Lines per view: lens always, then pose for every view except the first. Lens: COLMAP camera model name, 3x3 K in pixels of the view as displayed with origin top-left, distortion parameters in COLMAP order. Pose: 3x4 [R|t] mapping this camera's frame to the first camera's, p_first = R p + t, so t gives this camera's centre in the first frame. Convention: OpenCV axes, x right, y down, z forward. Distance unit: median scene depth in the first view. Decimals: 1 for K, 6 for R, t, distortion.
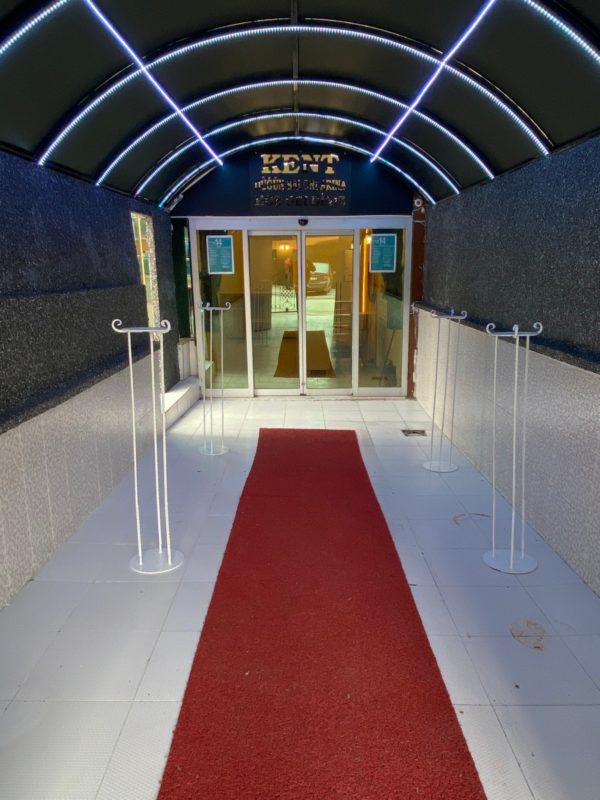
lens RADIAL K [[586.4, 0, 300.0], [0, 586.4, 400.0], [0, 0, 1]] dist [0.040438, 0.000262]
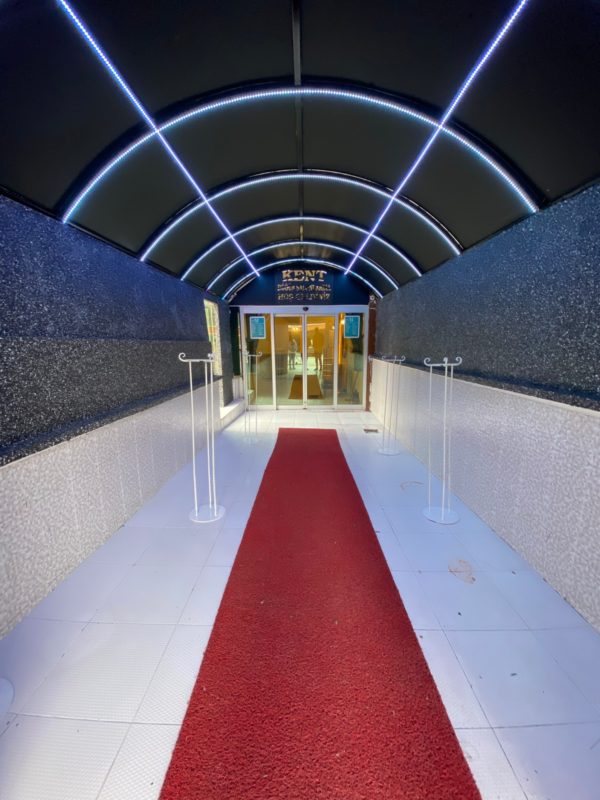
lens RADIAL K [[321.9, 0, 304.2], [0, 321.9, 401.1], [0, 0, 1]] dist [0.025813, -0.023509]
pose [[0.999981, 0.005976, 0.001665, 0.001992], [-0.005905, 0.999181, -0.040034, 0.011531], [-0.001902, 0.040023, 0.999197, 0.108550]]
